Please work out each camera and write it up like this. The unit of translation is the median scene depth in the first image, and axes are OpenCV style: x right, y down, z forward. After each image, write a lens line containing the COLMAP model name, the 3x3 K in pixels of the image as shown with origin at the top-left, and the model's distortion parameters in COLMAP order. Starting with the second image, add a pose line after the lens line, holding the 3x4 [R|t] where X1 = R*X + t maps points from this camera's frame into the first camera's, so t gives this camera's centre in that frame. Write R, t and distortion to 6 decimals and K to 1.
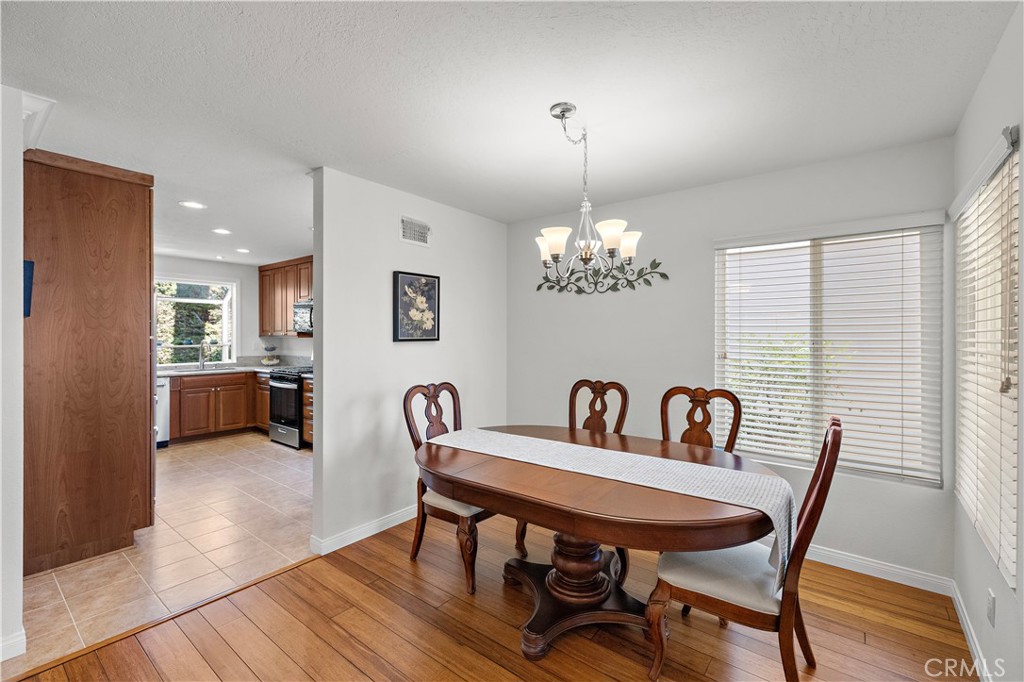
lens RADIAL K [[438.7, 0, 515.5], [0, 438.7, 336.9], [0, 0, 1]] dist [0.001803, 0.000272]
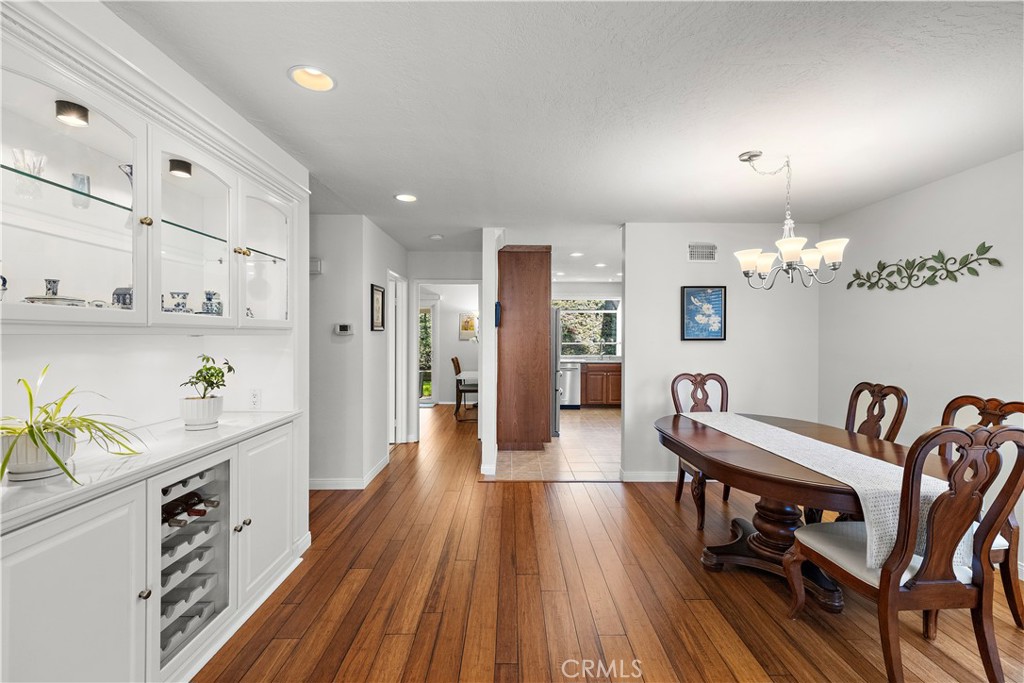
lens RADIAL K [[450.2, 0, 512.0], [0, 450.2, 341.5], [0, 0, 1]] dist [0.000443, 0.000020]
pose [[0.612051, 0.011088, -0.790740, 0.447800], [-0.004974, 0.999936, 0.010172, 0.002328], [0.790802, -0.002293, 0.612067, -0.205231]]
